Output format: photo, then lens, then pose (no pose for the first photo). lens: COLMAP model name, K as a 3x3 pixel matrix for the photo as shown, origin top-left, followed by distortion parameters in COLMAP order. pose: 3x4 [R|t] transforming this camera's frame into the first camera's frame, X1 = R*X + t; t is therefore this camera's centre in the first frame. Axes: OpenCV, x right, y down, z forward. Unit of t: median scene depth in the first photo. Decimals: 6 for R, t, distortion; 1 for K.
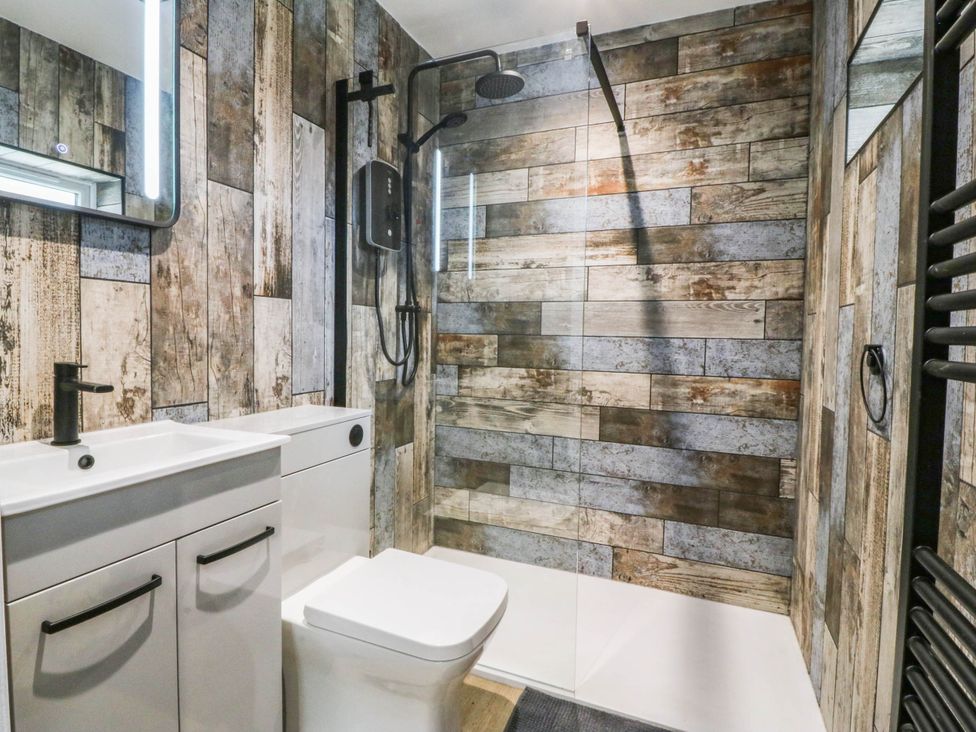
lens RADIAL K [[510.7, 0, 486.2], [0, 510.7, 358.0], [0, 0, 1]] dist [-0.000586, -0.013459]
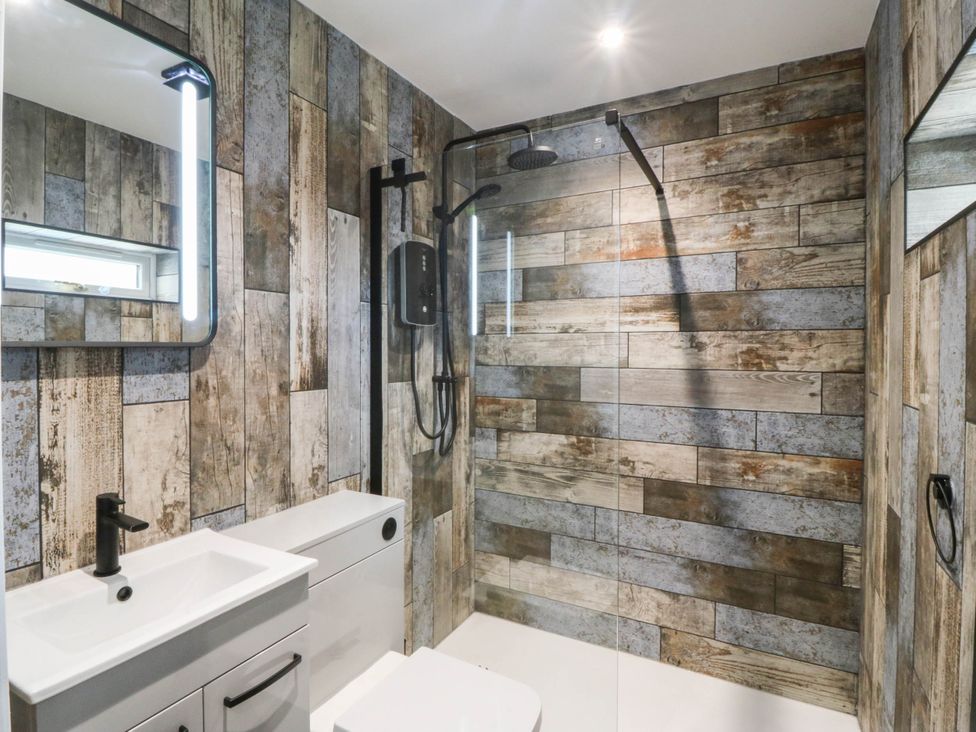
lens RADIAL K [[510.7, 0, 486.2], [0, 510.7, 358.0], [0, 0, 1]] dist [-0.000586, -0.013459]
pose [[0.995267, -0.014144, -0.096141, 0.027046], [0.011381, 0.999508, -0.029230, -0.118791], [0.096508, 0.027997, 0.994938, 0.013369]]
